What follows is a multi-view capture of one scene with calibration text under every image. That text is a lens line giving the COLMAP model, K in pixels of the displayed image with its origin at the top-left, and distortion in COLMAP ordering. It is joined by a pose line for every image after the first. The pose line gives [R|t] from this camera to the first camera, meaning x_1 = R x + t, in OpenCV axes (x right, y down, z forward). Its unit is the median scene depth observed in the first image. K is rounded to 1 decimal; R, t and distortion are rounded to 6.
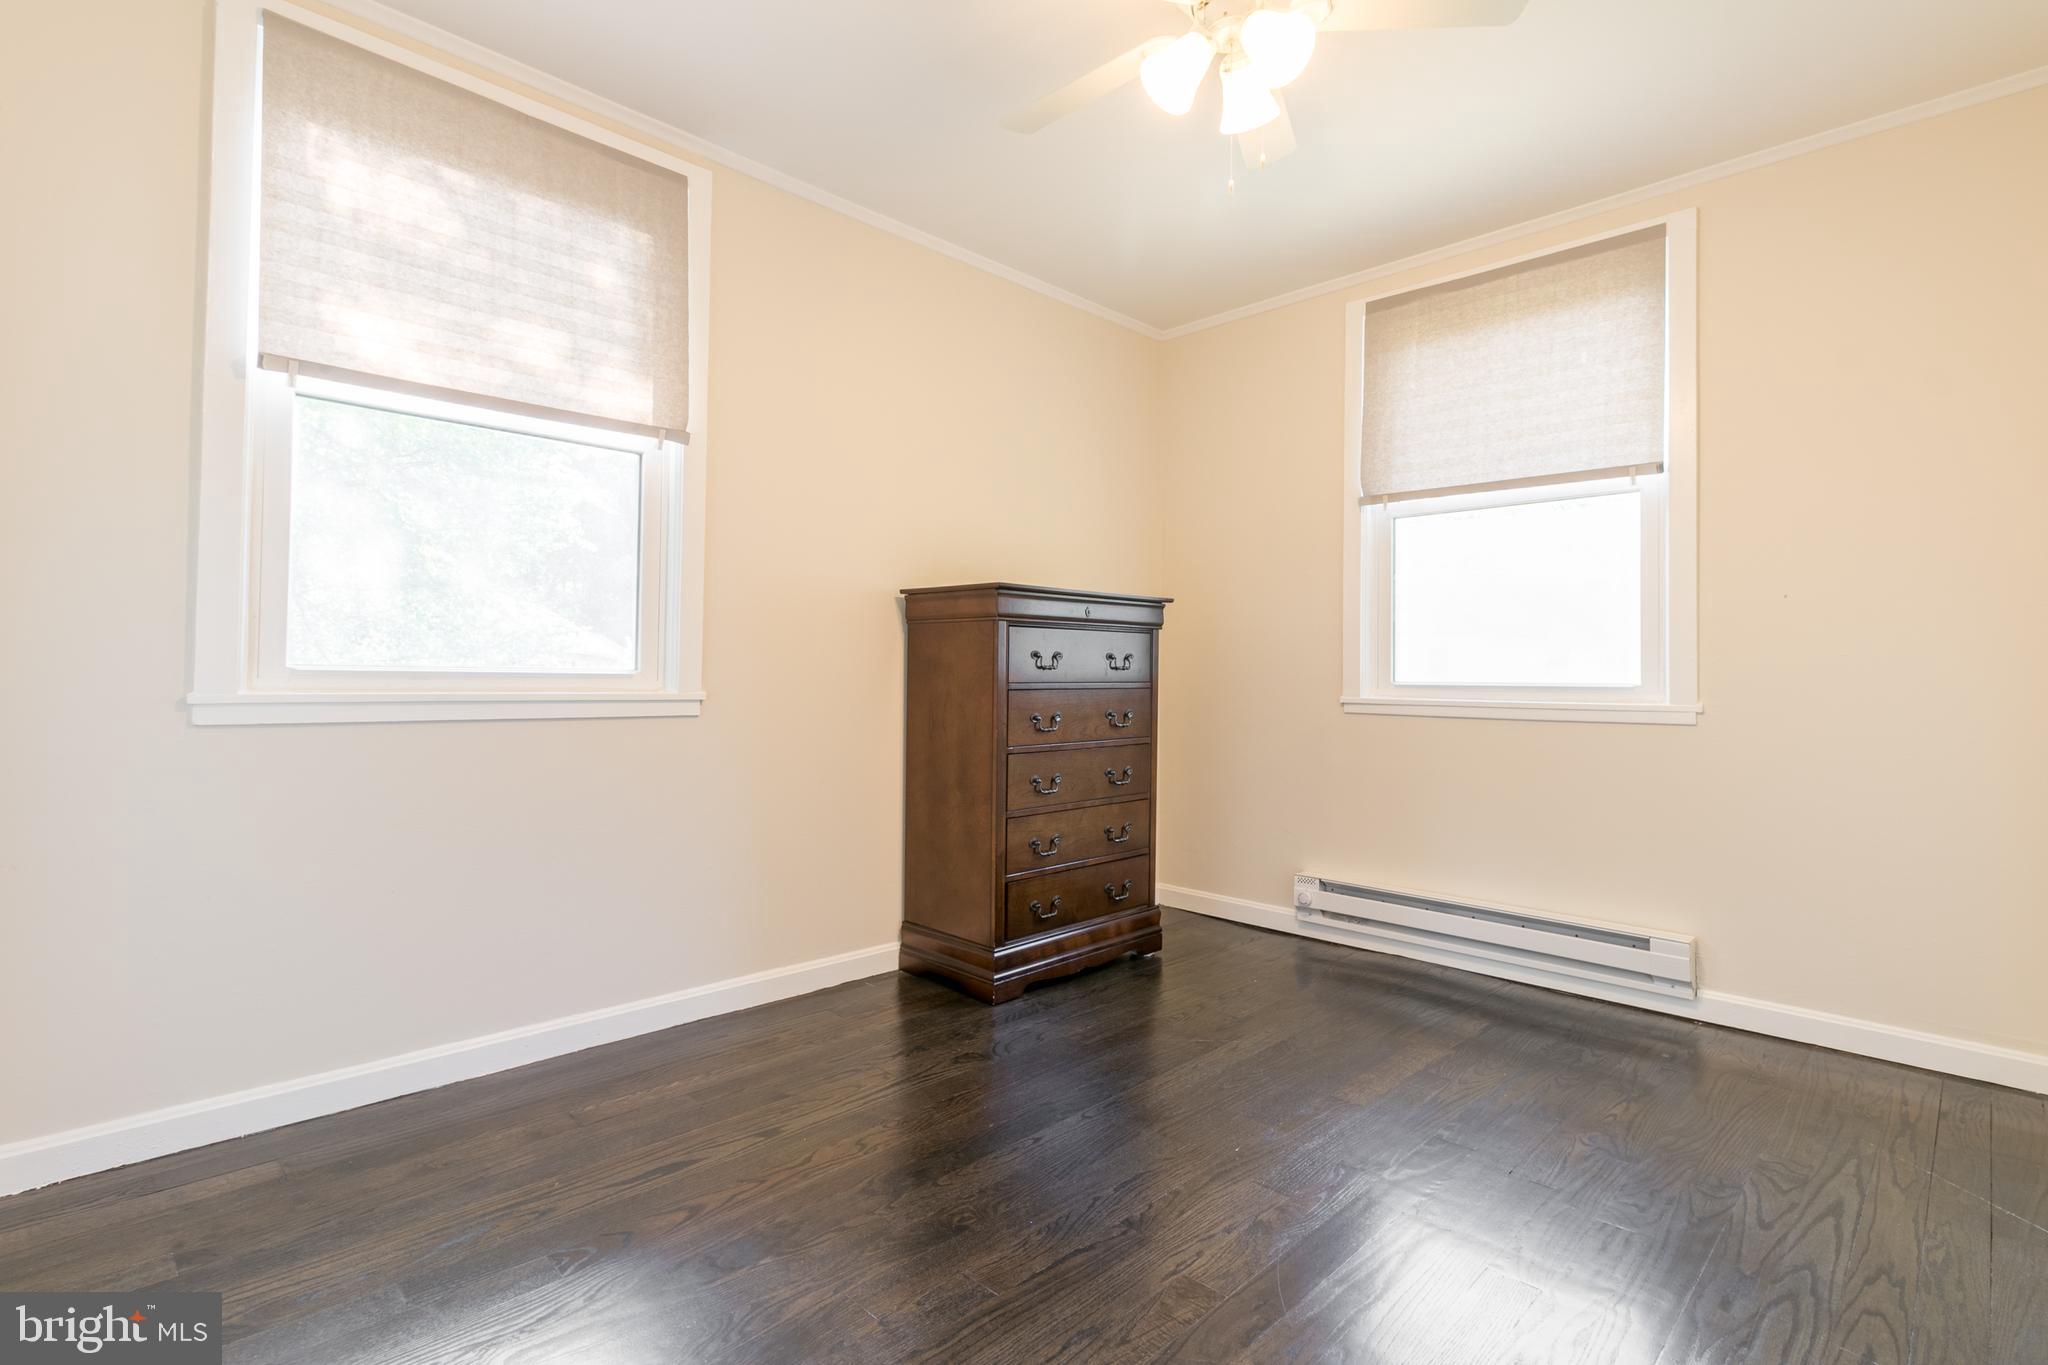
lens RADIAL K [[996.0, 0, 1021.6], [0, 996.0, 663.5], [0, 0, 1]] dist [-0.001961, -0.002224]
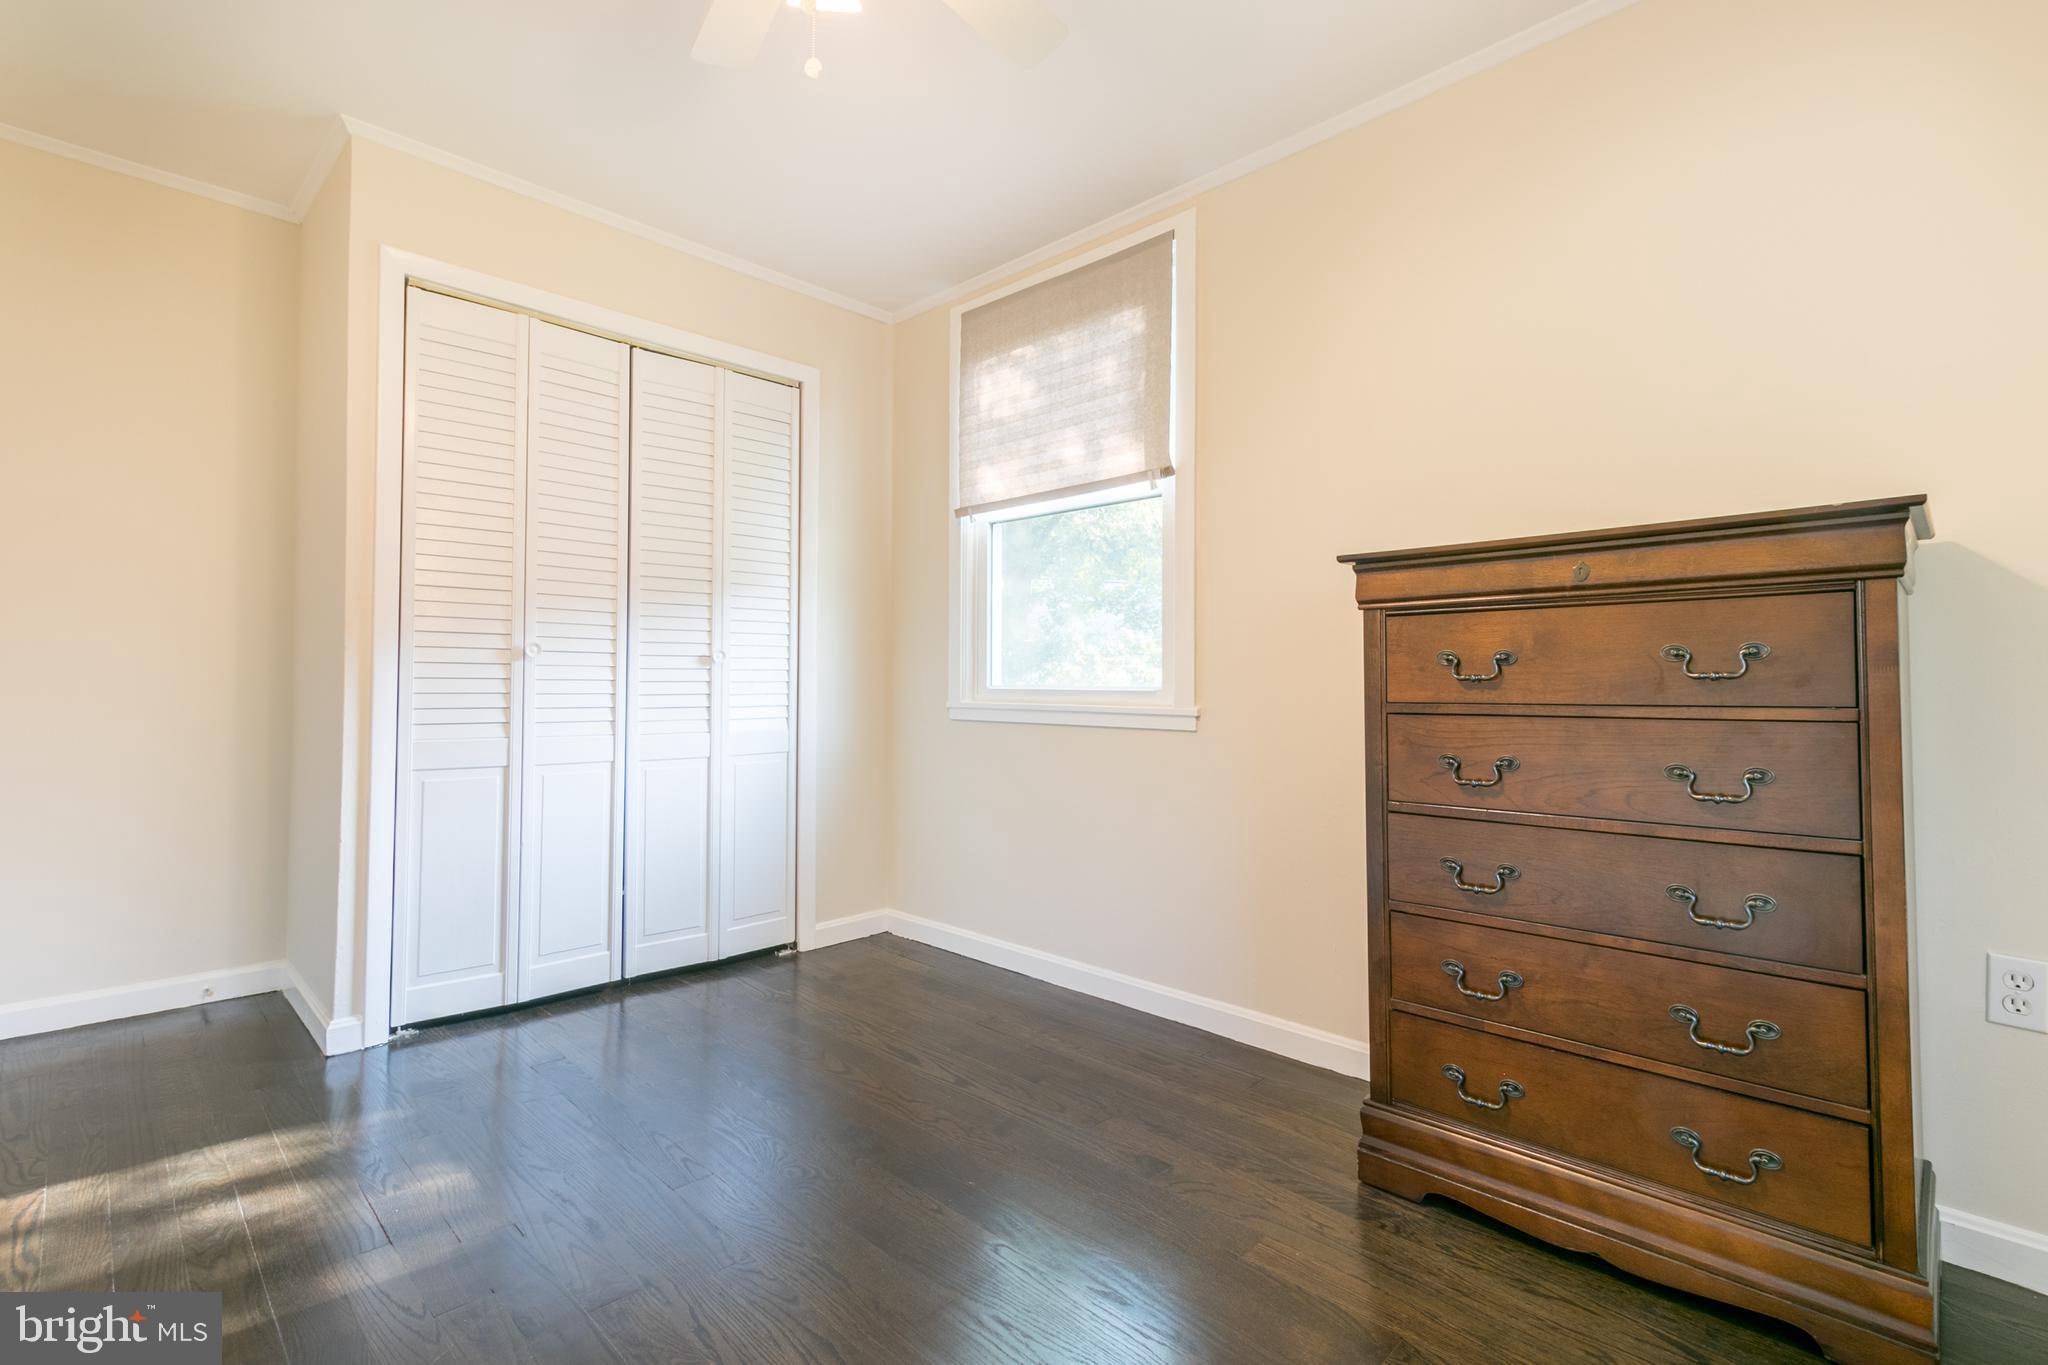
lens RADIAL K [[967.8, 0, 1022.7], [0, 967.8, 661.9], [0, 0, 1]] dist [0.006830, -0.000269]
pose [[-0.017954, -0.035968, -0.999192, 0.741761], [0.005093, 0.999336, -0.036065, 0.016849], [0.999826, -0.005736, -0.017759, 0.902341]]
